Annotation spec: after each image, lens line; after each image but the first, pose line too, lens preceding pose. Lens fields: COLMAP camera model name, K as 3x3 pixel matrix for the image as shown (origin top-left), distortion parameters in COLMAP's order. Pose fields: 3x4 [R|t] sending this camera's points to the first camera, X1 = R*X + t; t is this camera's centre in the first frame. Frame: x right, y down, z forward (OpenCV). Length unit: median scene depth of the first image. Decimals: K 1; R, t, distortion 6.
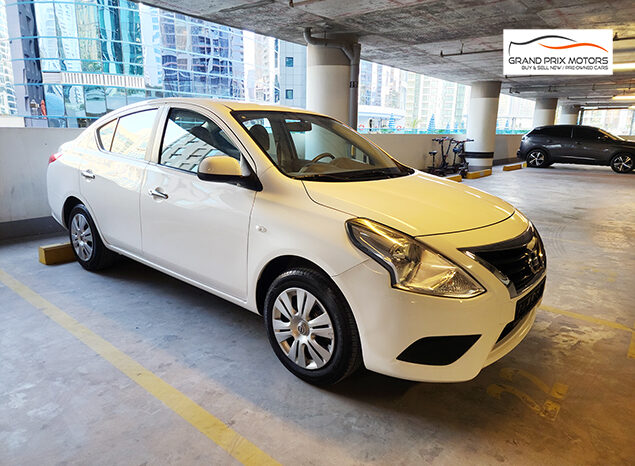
lens RADIAL K [[431.1, 0, 317.5], [0, 431.1, 233.0], [0, 0, 1]] dist [0.055277, -0.059077]
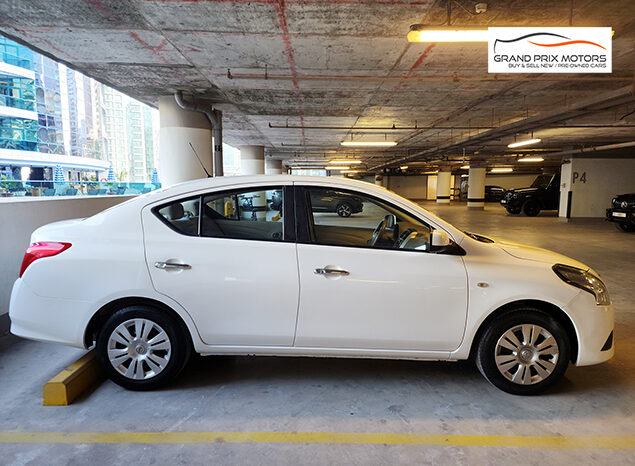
lens RADIAL K [[431.1, 0, 317.5], [0, 431.1, 233.0], [0, 0, 1]] dist [0.055277, -0.059077]
pose [[0.750629, -0.079525, 0.655921, -0.430315], [0.152894, 0.986692, -0.055341, -0.053196], [-0.642791, 0.141827, 0.752798, 0.111992]]
